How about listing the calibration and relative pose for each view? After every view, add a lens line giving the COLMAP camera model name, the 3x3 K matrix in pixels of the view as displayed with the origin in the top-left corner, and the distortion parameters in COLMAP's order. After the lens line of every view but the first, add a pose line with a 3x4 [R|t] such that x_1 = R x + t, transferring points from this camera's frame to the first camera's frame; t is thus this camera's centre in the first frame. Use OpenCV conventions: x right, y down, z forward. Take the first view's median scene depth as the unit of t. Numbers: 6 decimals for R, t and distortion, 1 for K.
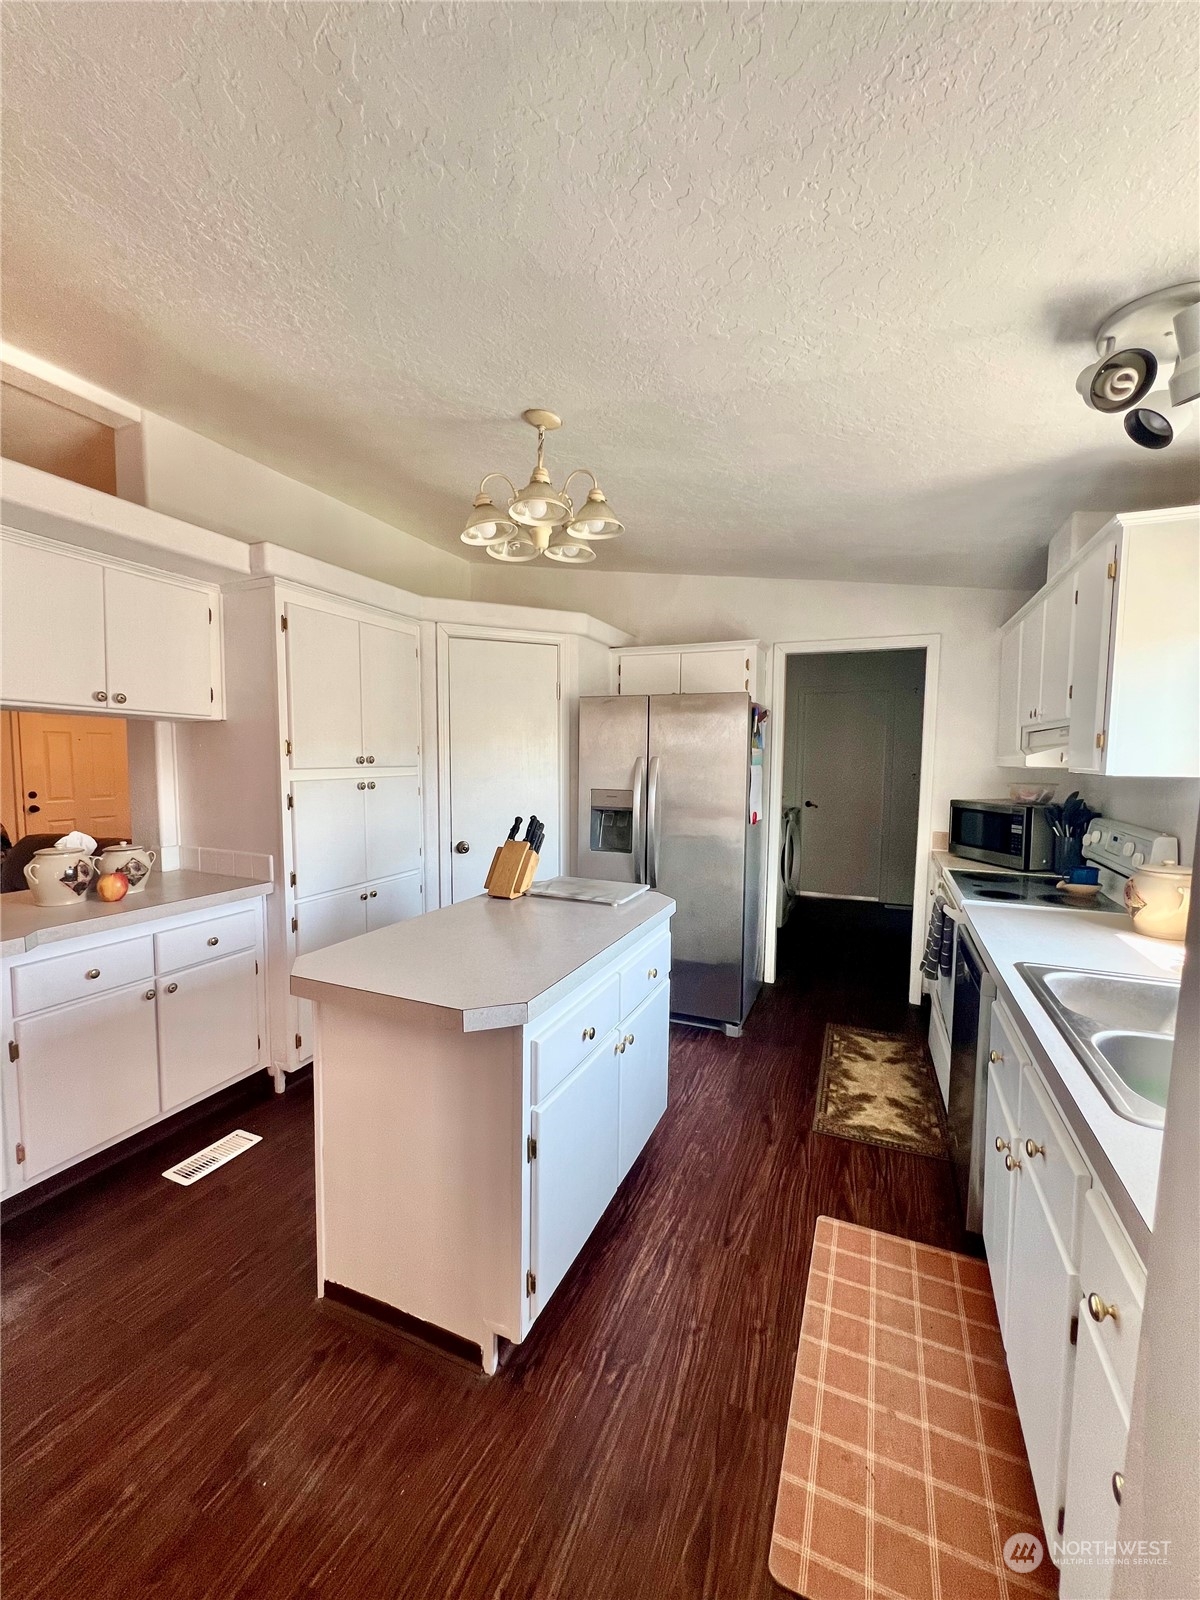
lens RADIAL K [[641.0, 0, 592.5], [0, 641.0, 802.7], [0, 0, 1]] dist [-0.000226, 0.000053]
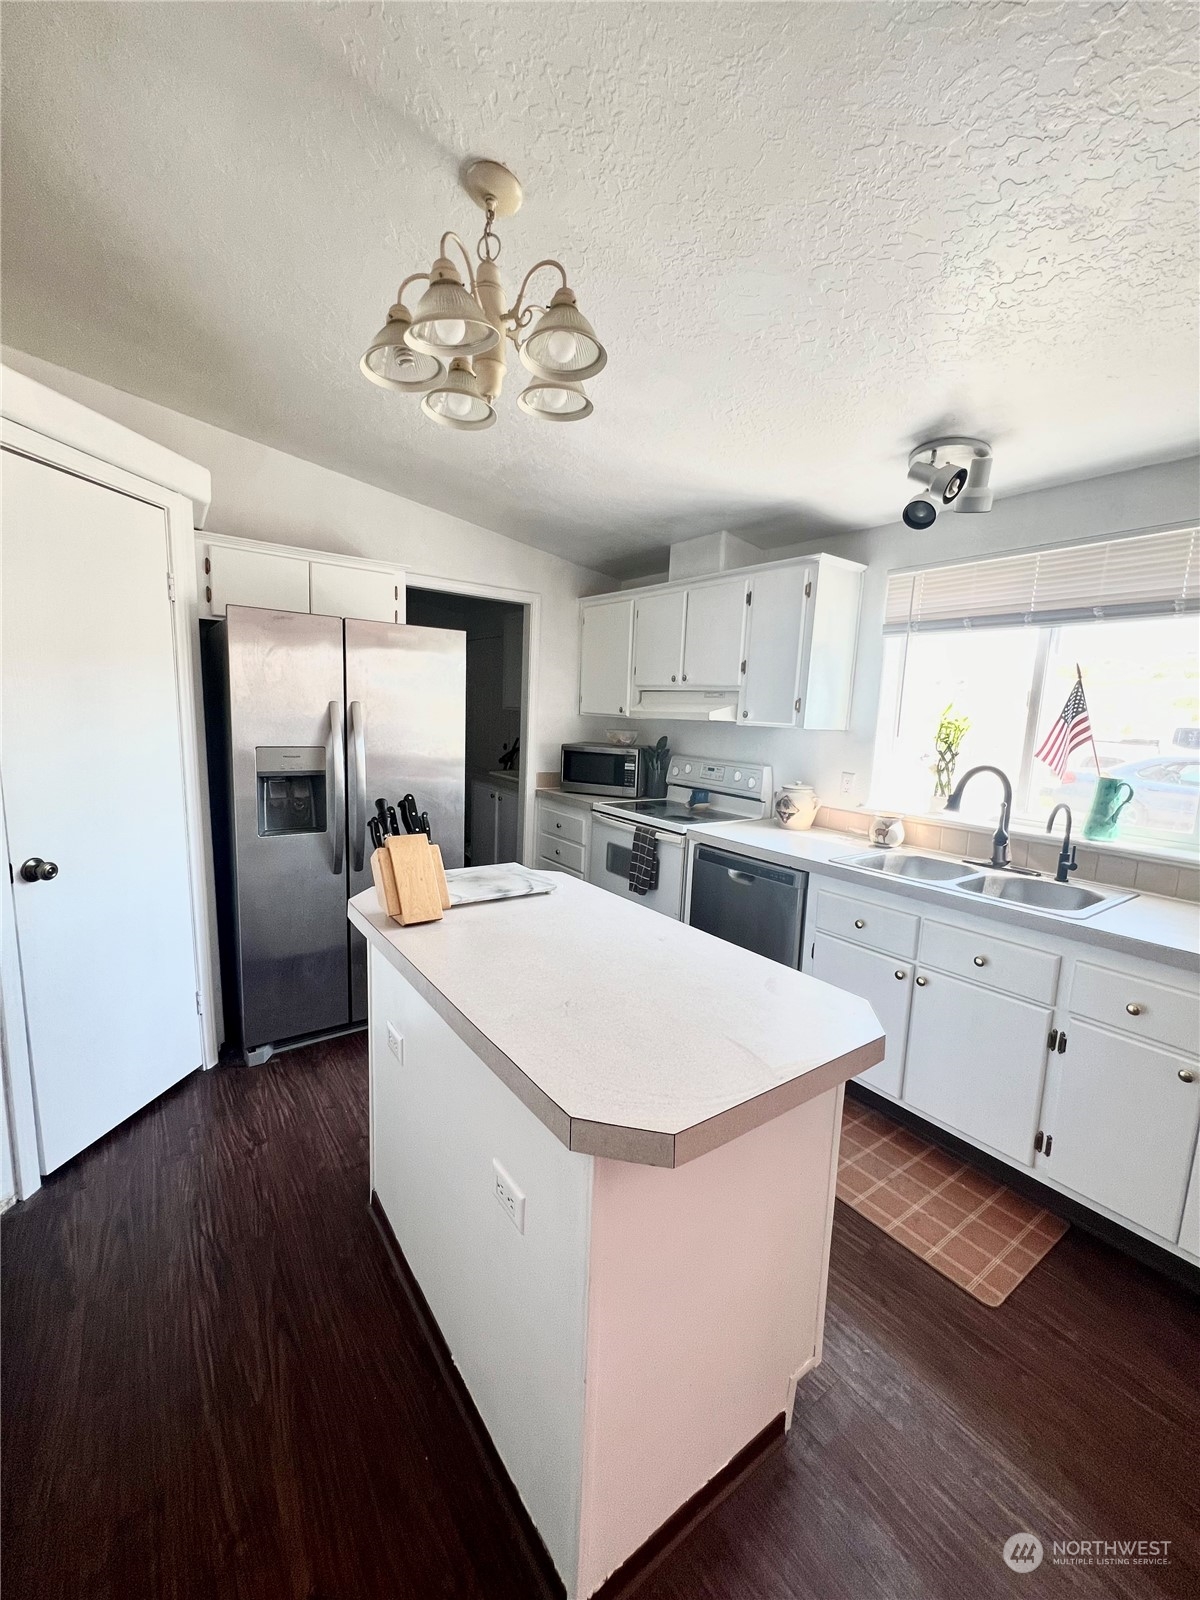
lens RADIAL K [[641.0, 0, 597.3], [0, 641.0, 804.3], [0, 0, 1]] dist [-0.000226, 0.000053]
pose [[0.512019, -0.115348, 0.851194, -0.436046], [0.029166, 0.992706, 0.116980, -0.032735], [-0.858479, -0.035070, 0.511648, 0.371106]]
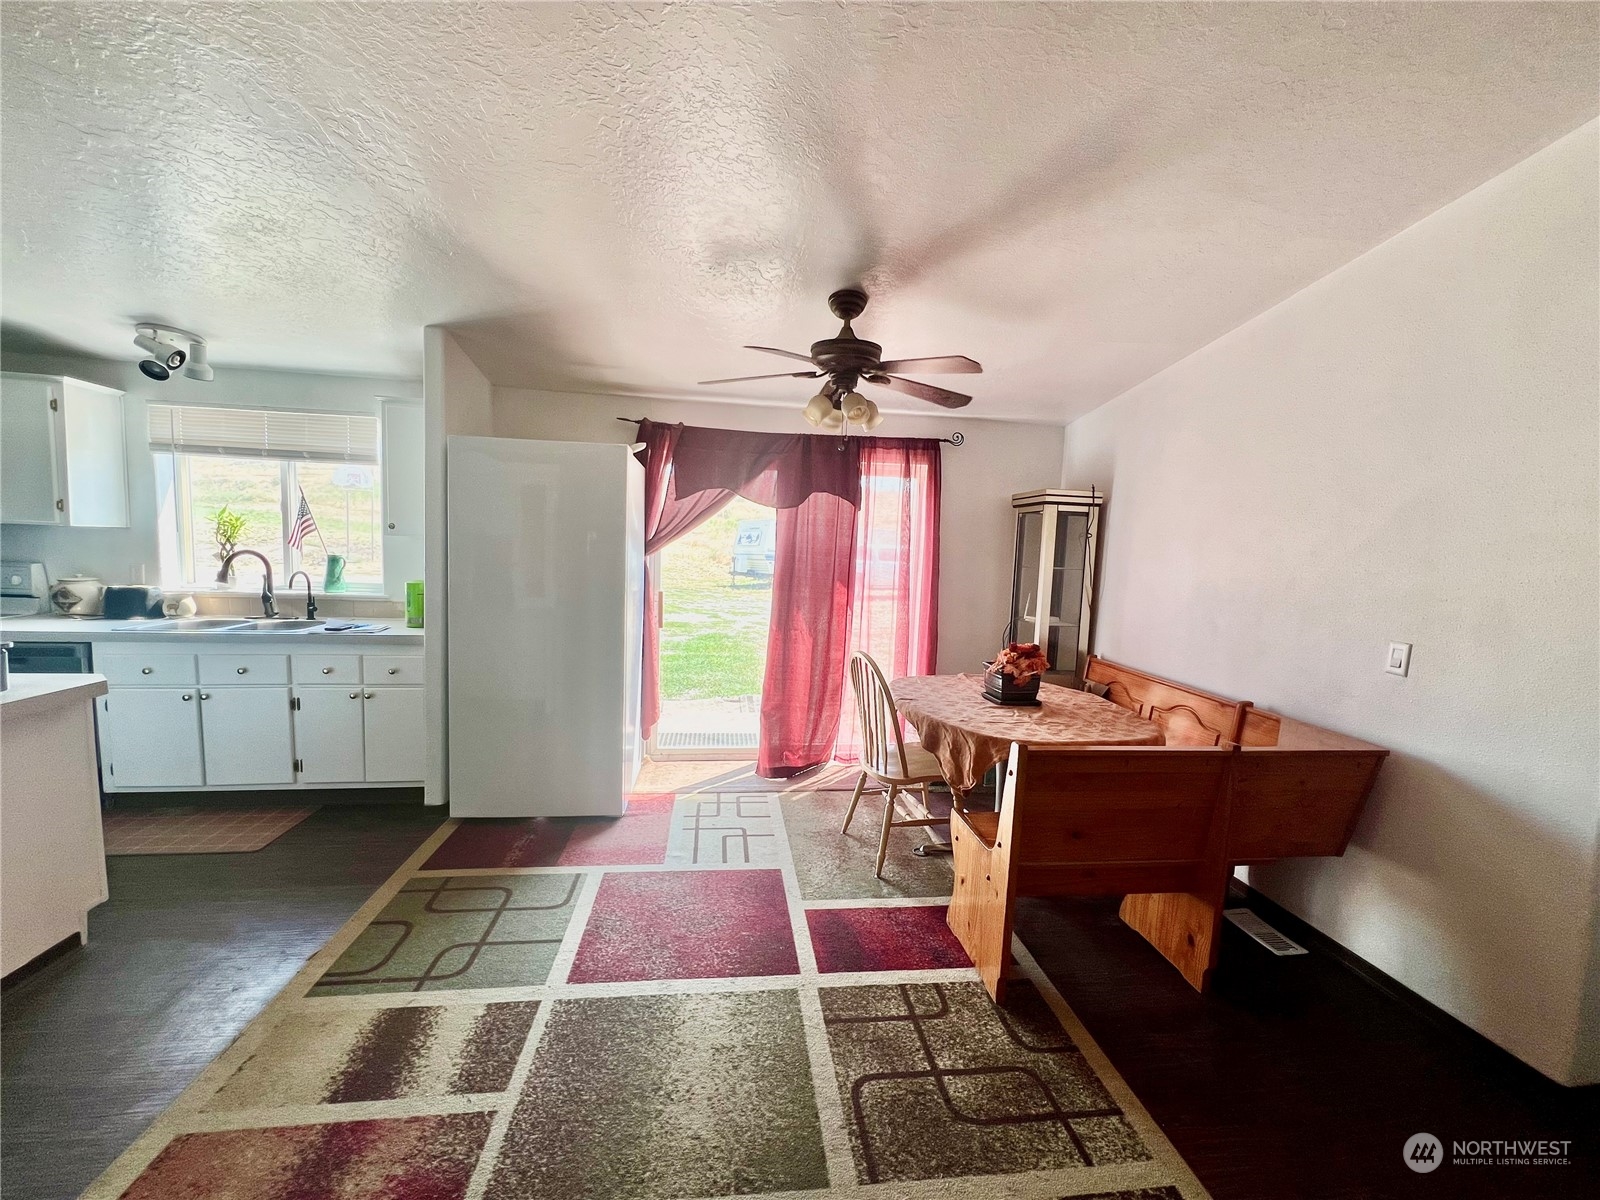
lens RADIAL K [[641.0, 0, 800.9], [0, 641.0, 603.8], [0, 0, 1]] dist [-0.000226, 0.000053]
pose [[-0.526582, -0.107347, 0.843320, -0.995924], [0.019577, 0.990201, 0.138268, -0.020036], [-0.849899, 0.089319, -0.519321, 0.141103]]
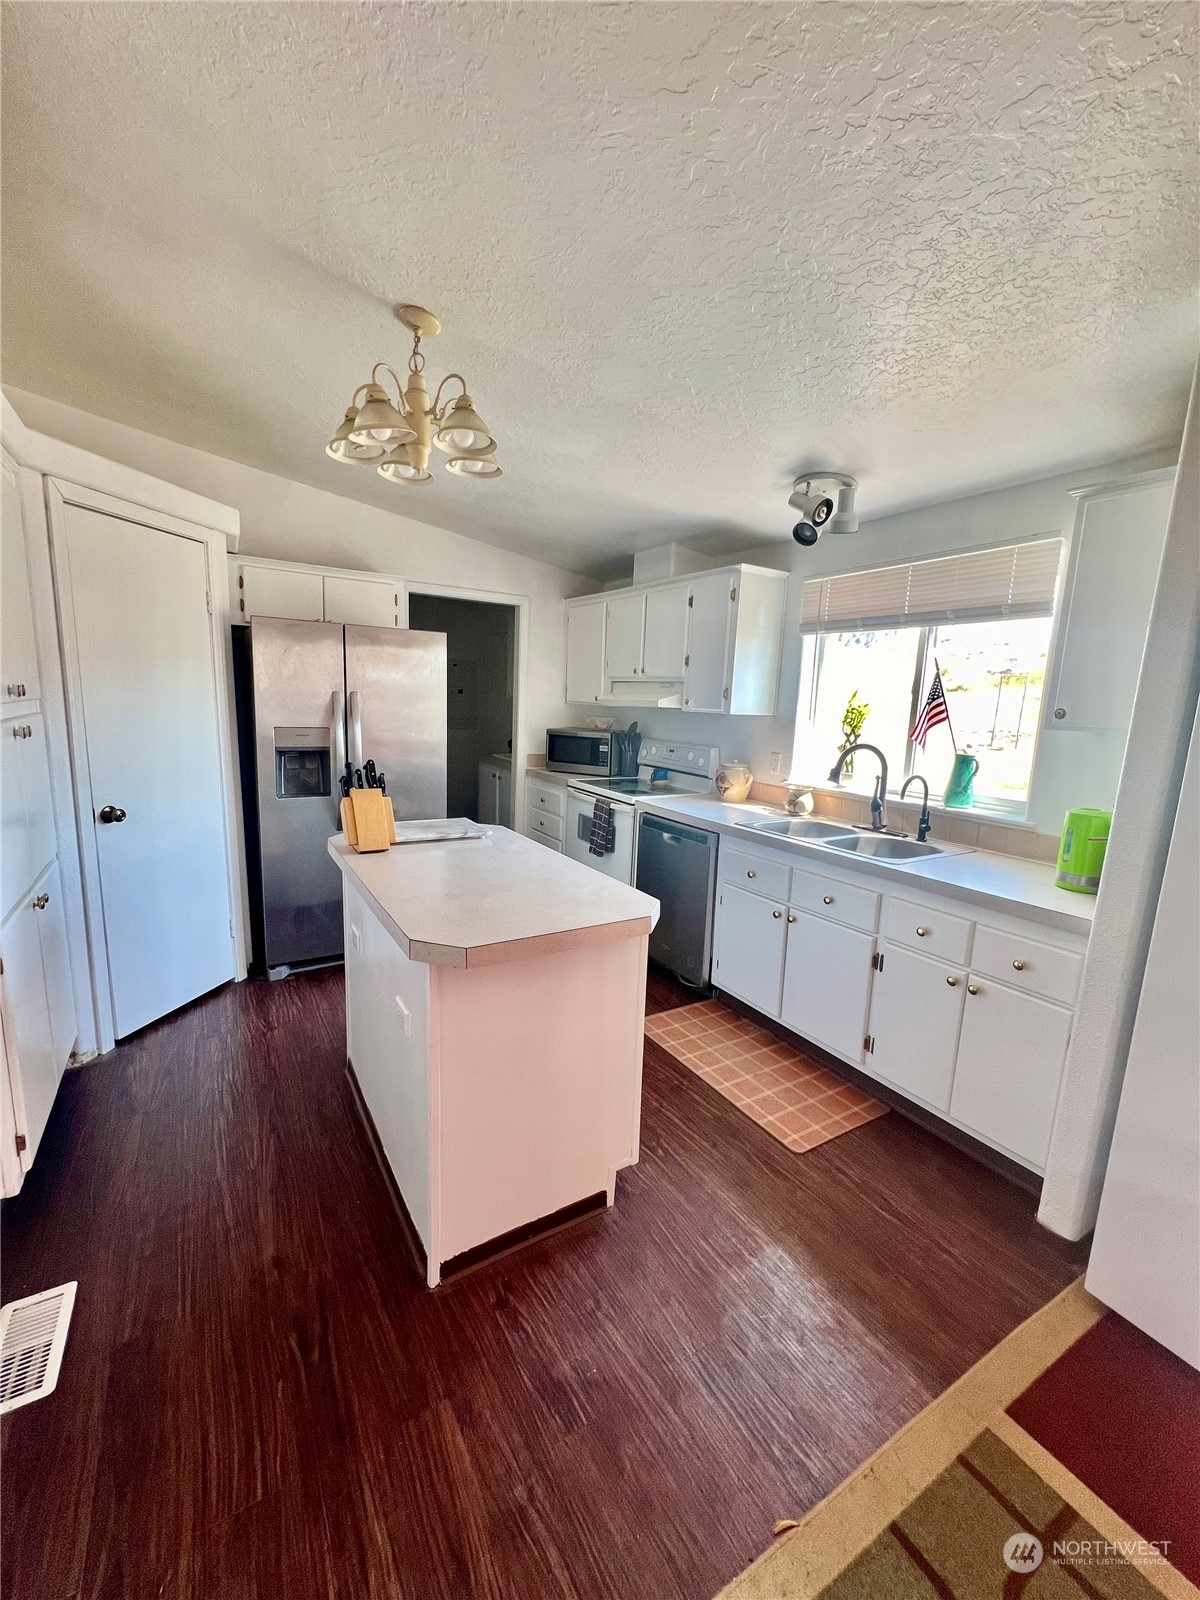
lens RADIAL K [[641.0, 0, 596.5], [0, 641.0, 803.9], [0, 0, 1]] dist [-0.000226, 0.000053]
pose [[0.574275, -0.121900, 0.809536, -0.502786], [0.027986, 0.991197, 0.129401, -0.020656], [-0.818184, -0.051657, 0.572631, 0.161826]]
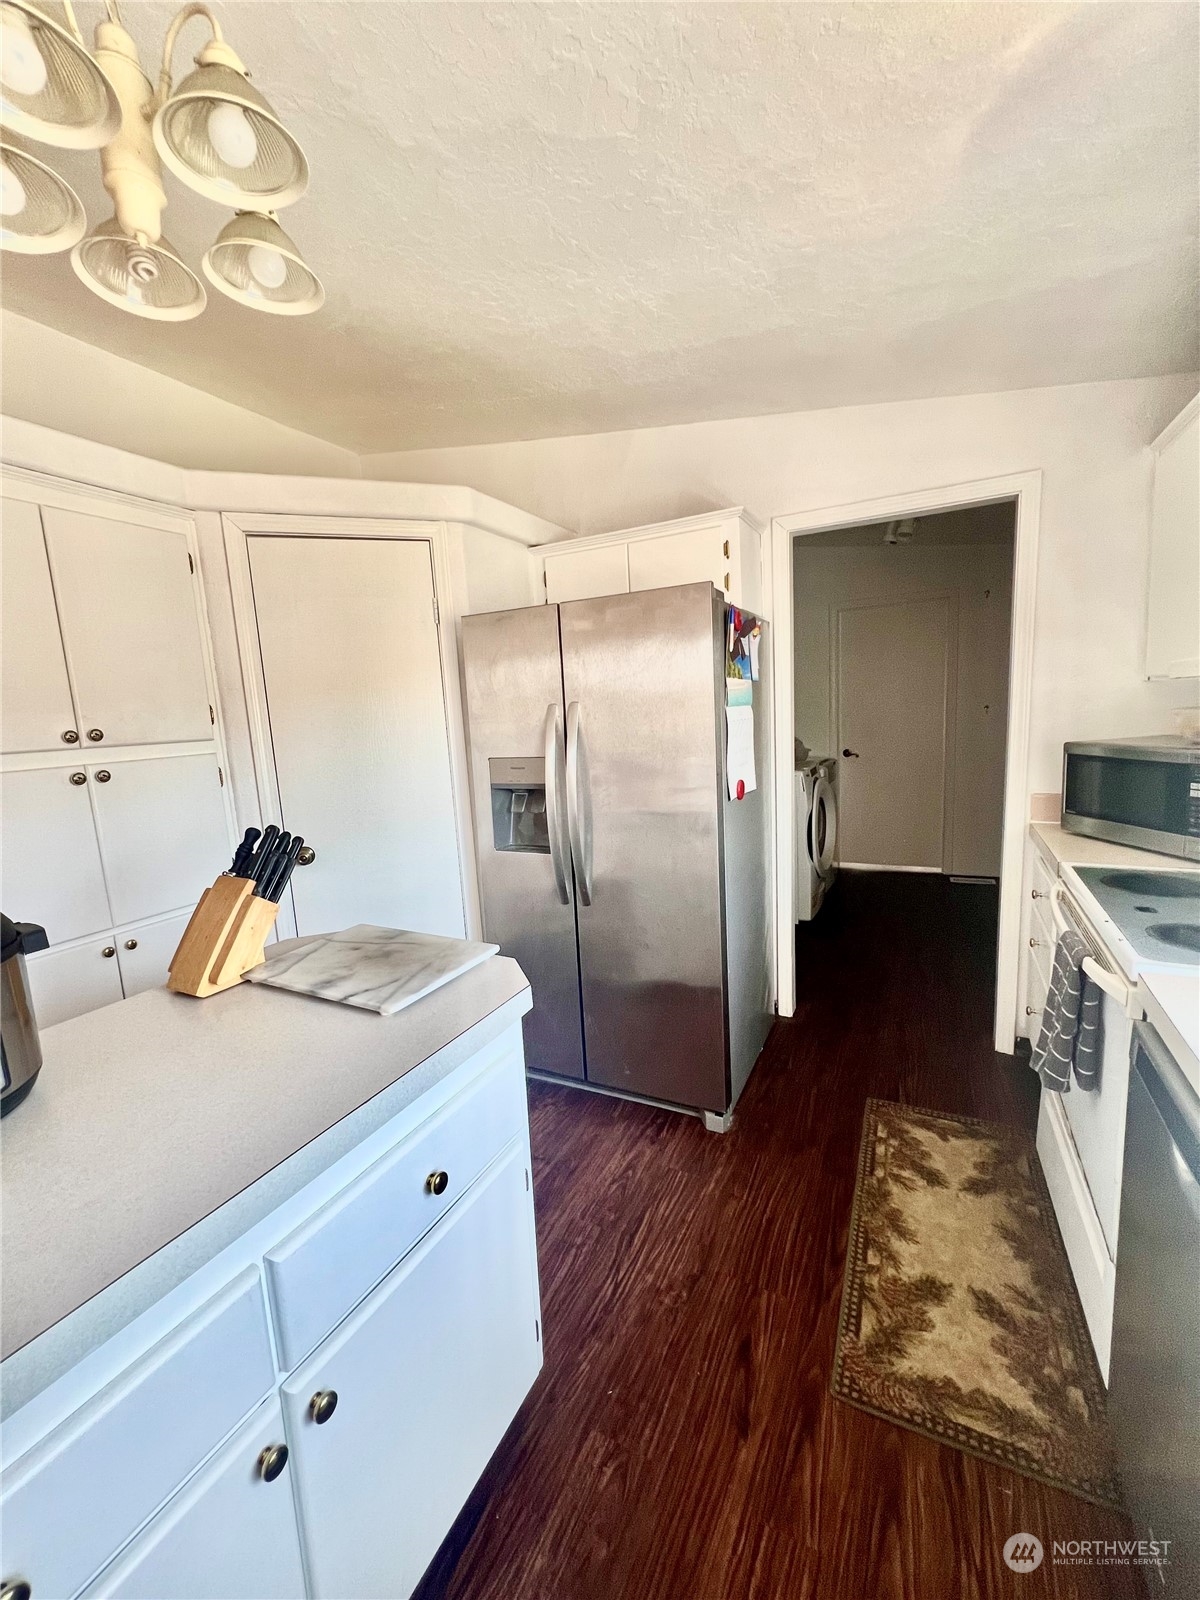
lens RADIAL K [[646.1, 0, 591.1], [0, 646.1, 802.4], [0, 0, 1]] dist [0.000554, 0.000662]
pose [[0.995925, -0.051566, -0.073994, 0.162298], [0.056396, 0.996308, 0.064736, -0.014259], [0.070383, -0.068645, 0.995155, 0.375165]]
